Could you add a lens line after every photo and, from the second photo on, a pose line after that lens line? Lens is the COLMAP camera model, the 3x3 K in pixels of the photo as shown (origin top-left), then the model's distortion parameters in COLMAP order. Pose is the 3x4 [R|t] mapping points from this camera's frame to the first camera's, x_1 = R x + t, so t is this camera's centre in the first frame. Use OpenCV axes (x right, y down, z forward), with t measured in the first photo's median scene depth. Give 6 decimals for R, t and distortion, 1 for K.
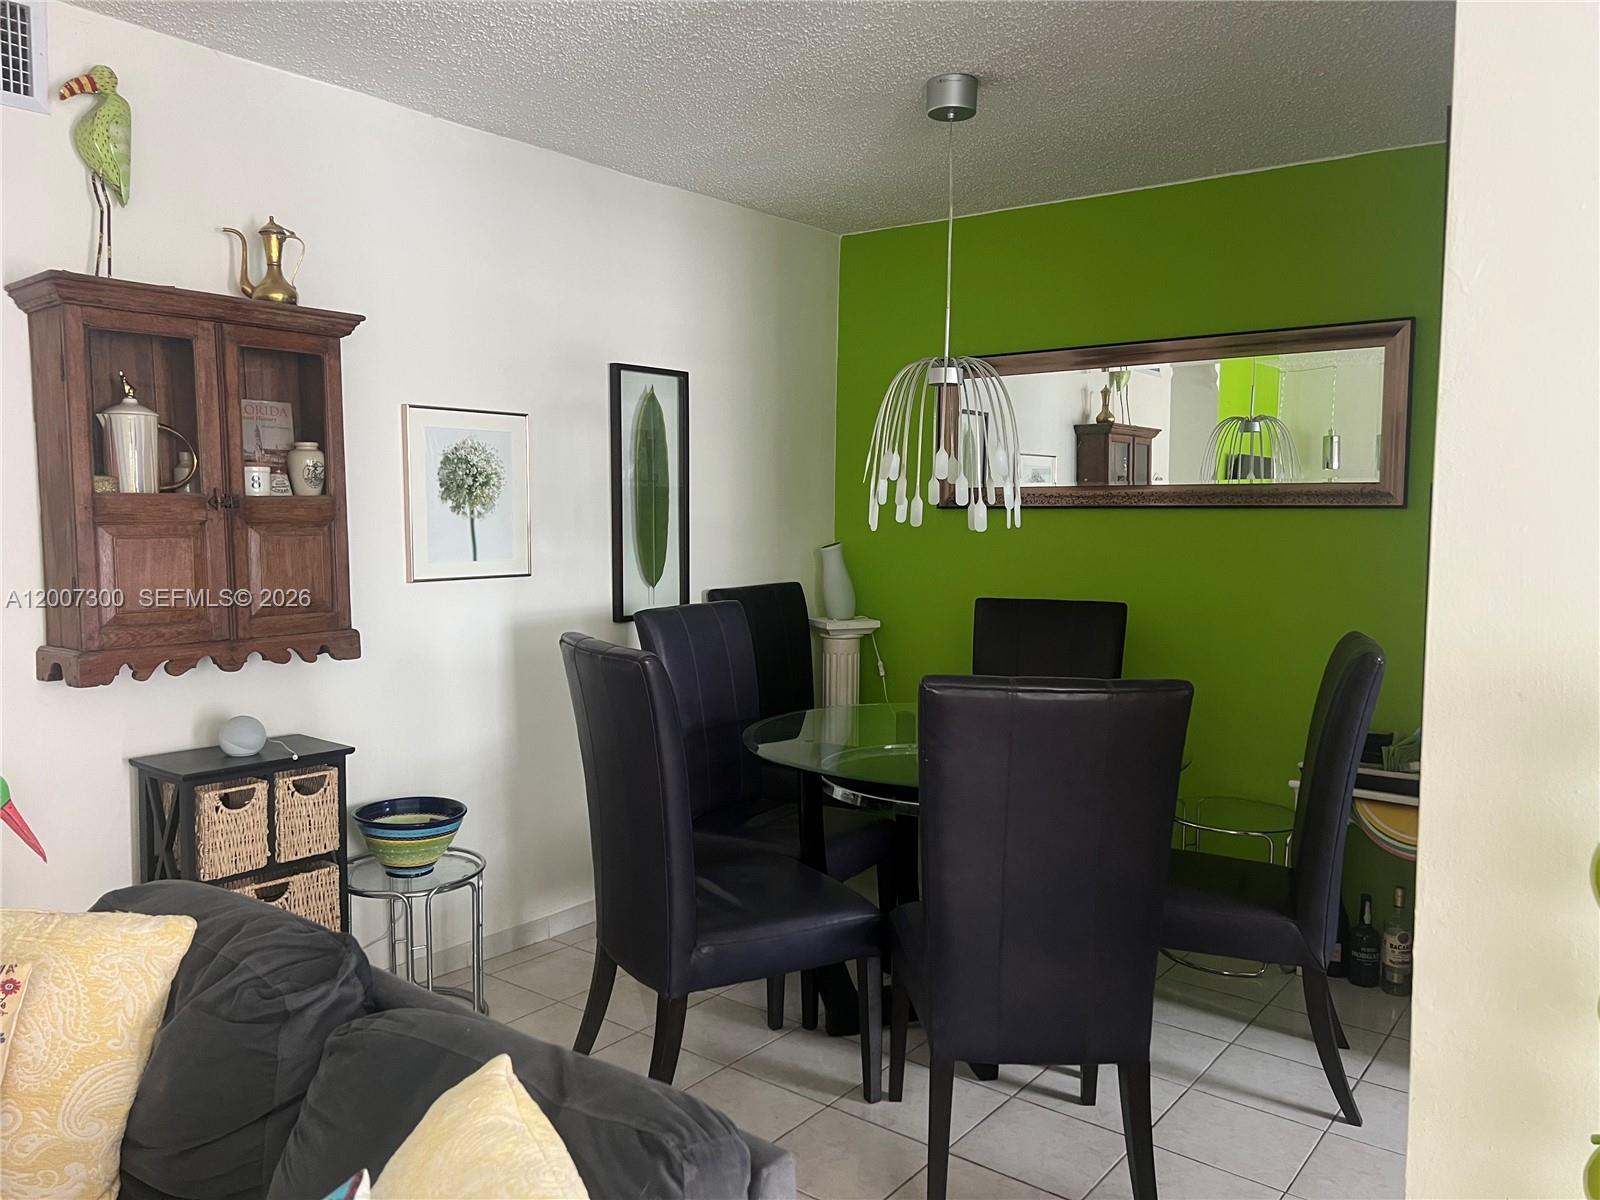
lens RADIAL K [[1203.2, 0, 801.9], [0, 1203.2, 594.9], [0, 0, 1]] dist [0.062140, -0.075492]
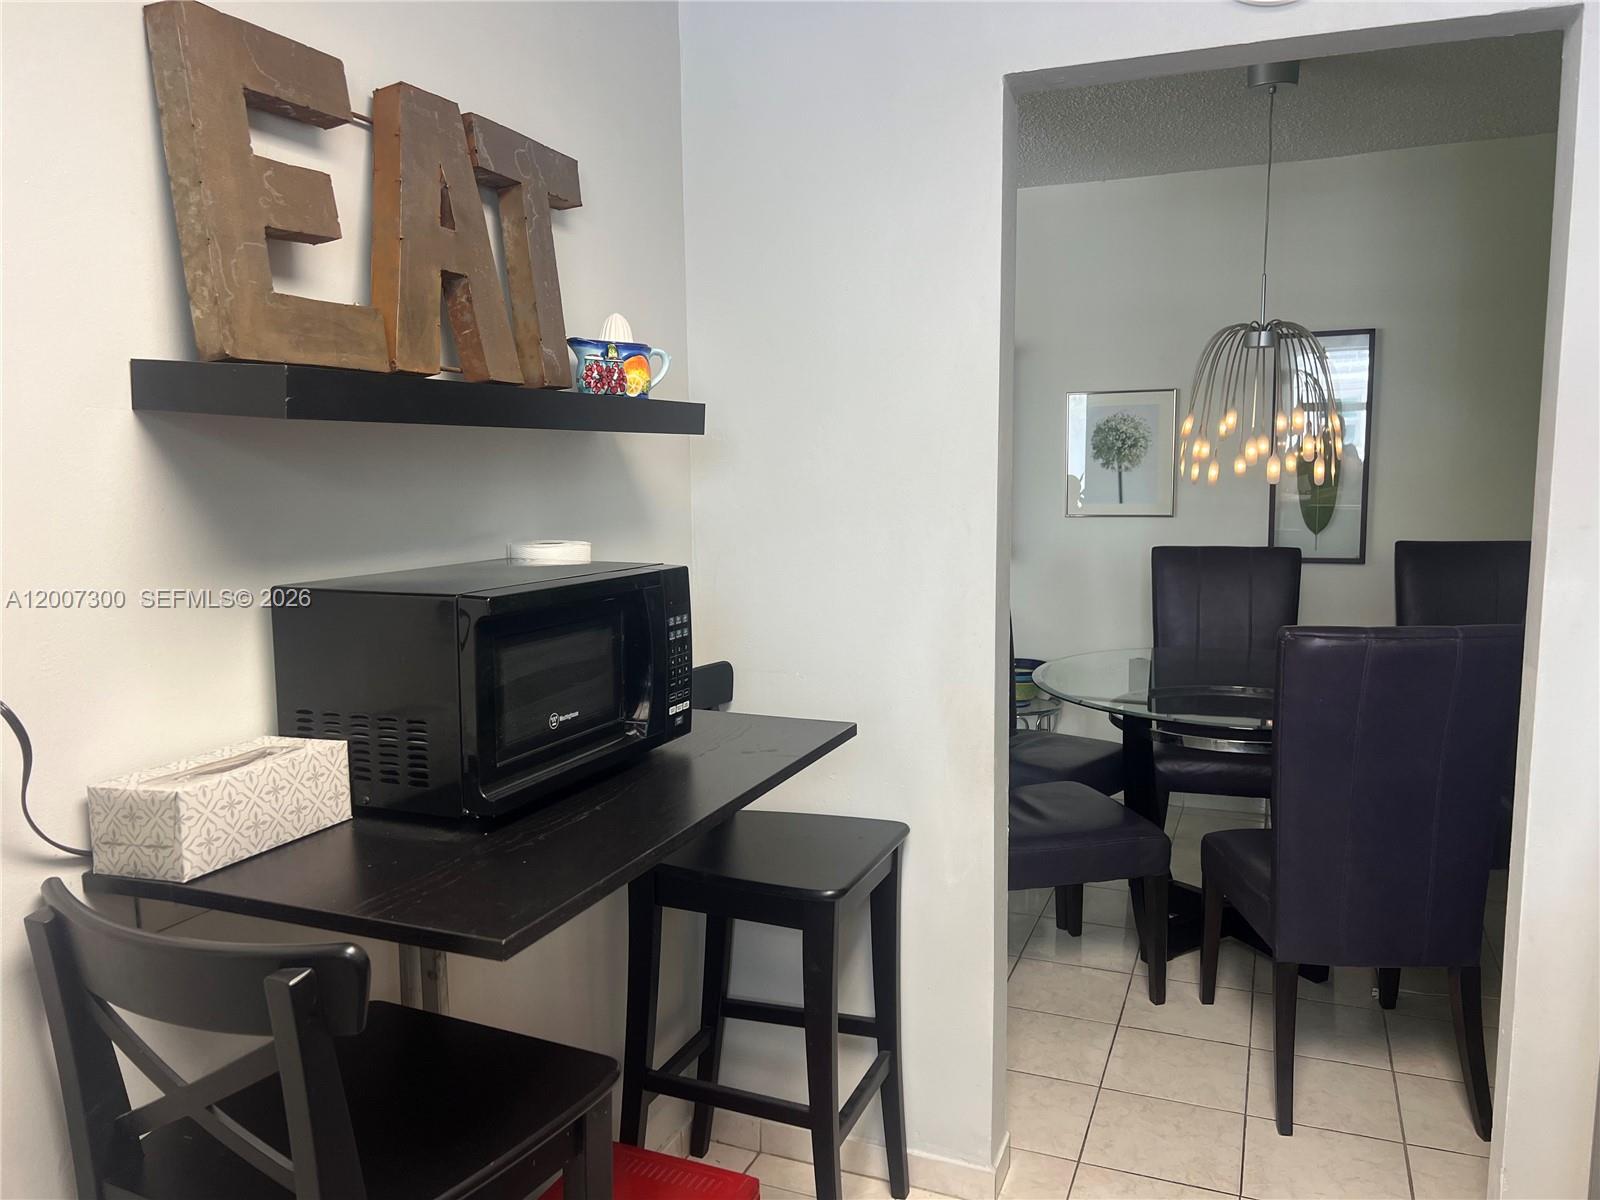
lens RADIAL K [[1203.2, 0, 798.0], [0, 1203.2, 602.9], [0, 0, 1]] dist [0.062140, -0.075492]
pose [[0.274975, 0.088793, -0.957343, 0.932426], [-0.060380, 0.995356, 0.074976, 0.002701], [0.959554, 0.037188, 0.279059, 0.284988]]
